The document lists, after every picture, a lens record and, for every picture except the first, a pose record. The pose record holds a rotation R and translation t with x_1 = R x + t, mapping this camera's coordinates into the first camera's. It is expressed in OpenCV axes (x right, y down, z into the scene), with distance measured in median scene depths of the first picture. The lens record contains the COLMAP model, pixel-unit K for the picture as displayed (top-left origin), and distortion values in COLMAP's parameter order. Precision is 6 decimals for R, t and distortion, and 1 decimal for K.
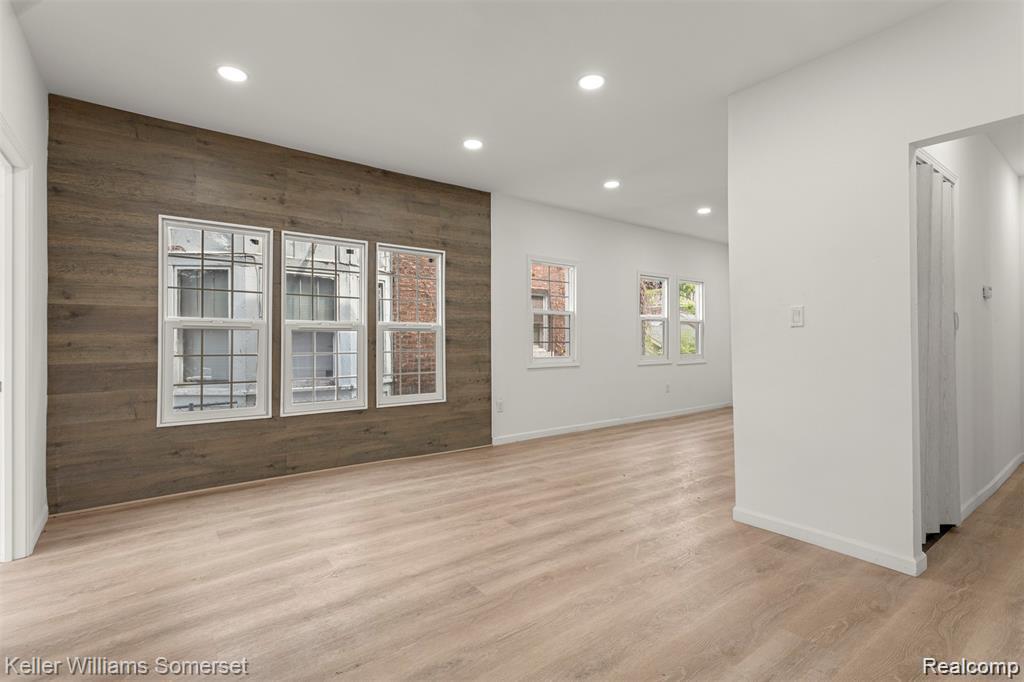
lens RADIAL K [[483.8, 0, 514.5], [0, 483.8, 338.9], [0, 0, 1]] dist [0.000231, 0.000555]
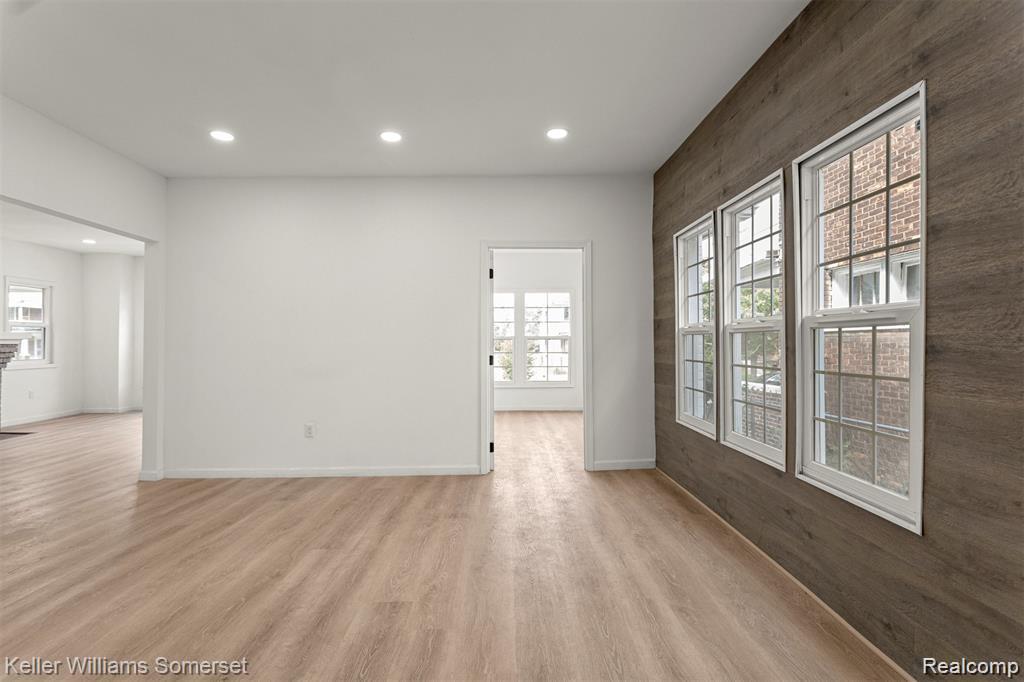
lens RADIAL K [[483.8, 0, 514.5], [0, 483.8, 338.9], [0, 0, 1]] dist [0.000231, 0.000555]
pose [[-0.593294, -0.004379, -0.804974, 0.467957], [0.005899, 0.999935, -0.009787, -0.004872], [0.804964, -0.010555, -0.593230, 1.570310]]
